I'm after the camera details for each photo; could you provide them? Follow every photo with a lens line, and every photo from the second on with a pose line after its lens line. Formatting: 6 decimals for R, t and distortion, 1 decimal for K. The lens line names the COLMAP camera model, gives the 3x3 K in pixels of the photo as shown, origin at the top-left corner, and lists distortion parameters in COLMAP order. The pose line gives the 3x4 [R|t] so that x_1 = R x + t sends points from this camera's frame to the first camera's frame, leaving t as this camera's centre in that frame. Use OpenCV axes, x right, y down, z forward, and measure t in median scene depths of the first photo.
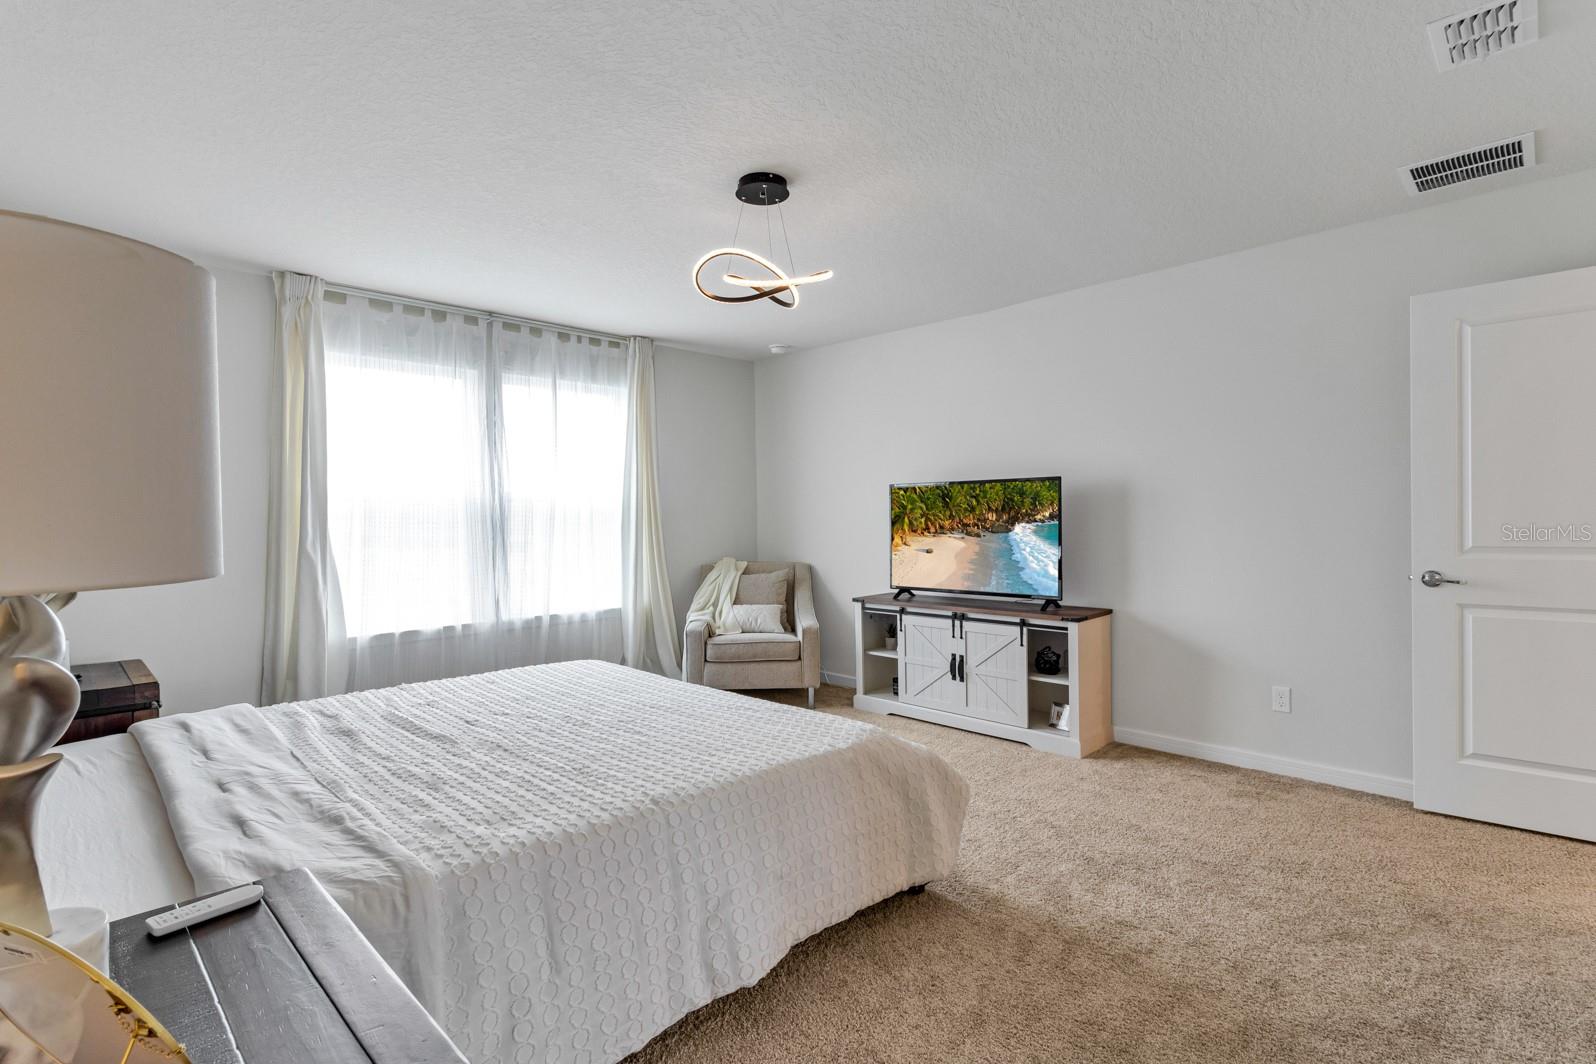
lens RADIAL K [[764.3, 0, 785.3], [0, 764.3, 504.1], [0, 0, 1]] dist [-0.004848, 0.001346]
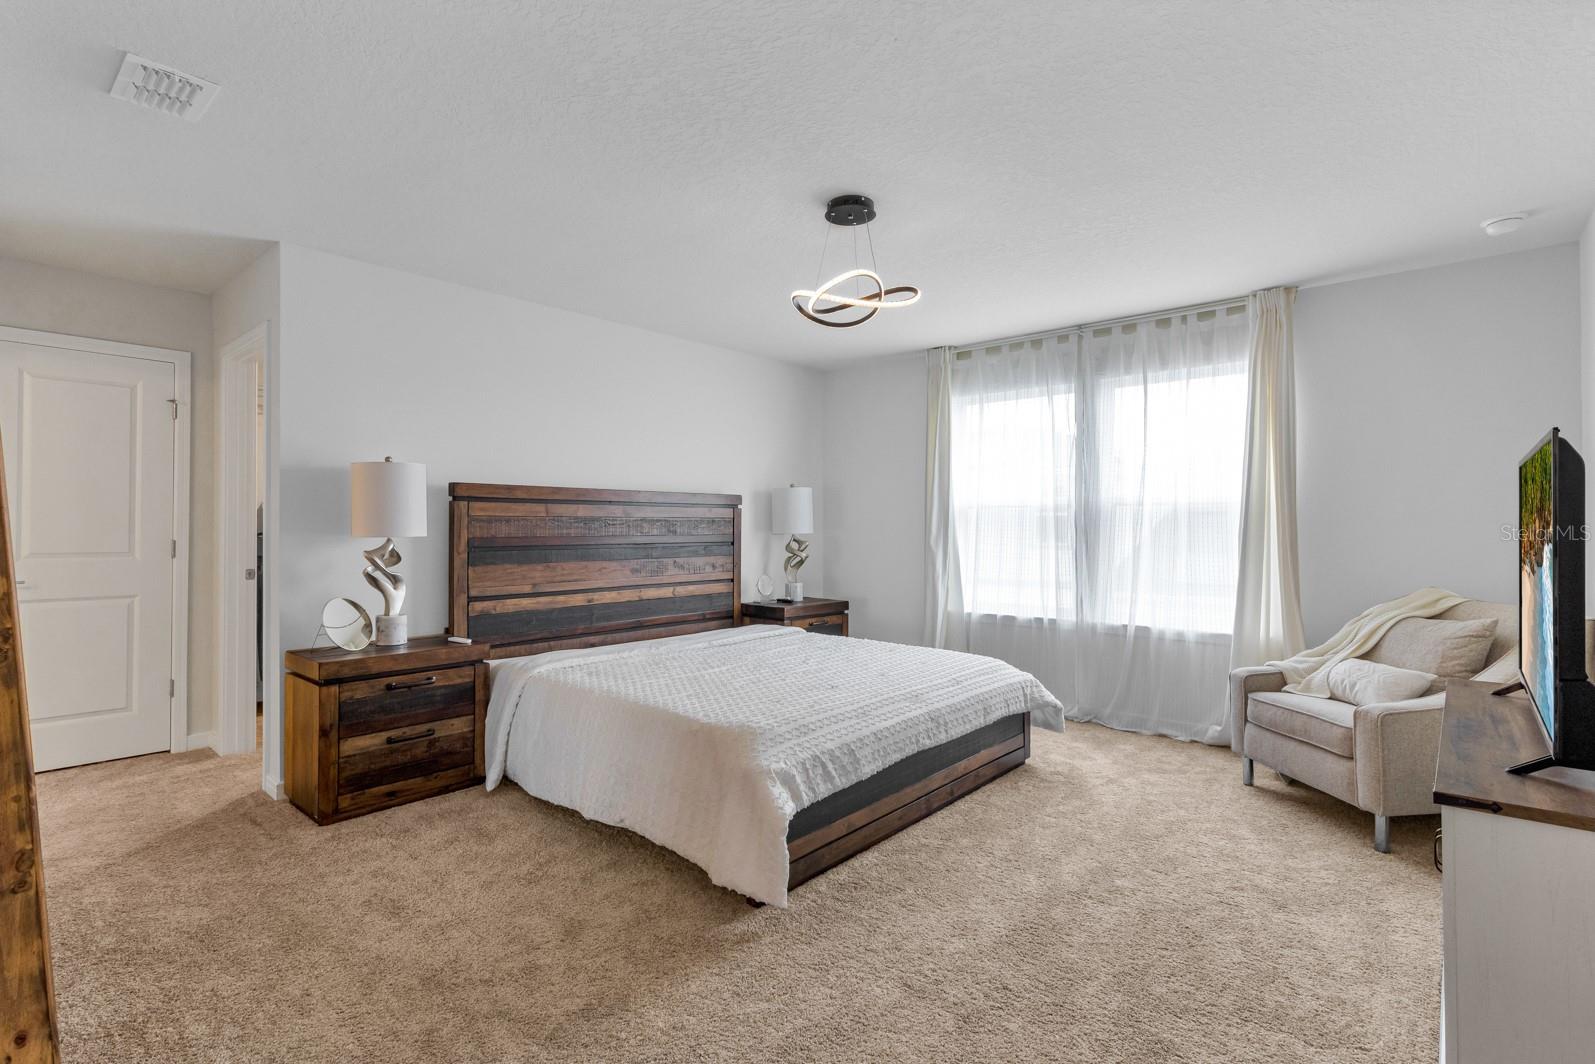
lens RADIAL K [[763.8, 0, 791.5], [0, 763.8, 524.6], [0, 0, 1]] dist [-0.004848, 0.001346]
pose [[0.057424, 0.017179, -0.998202, 0.651697], [0.019387, 0.999644, 0.018319, -0.006195], [0.998162, -0.020405, 0.057070, 0.555134]]
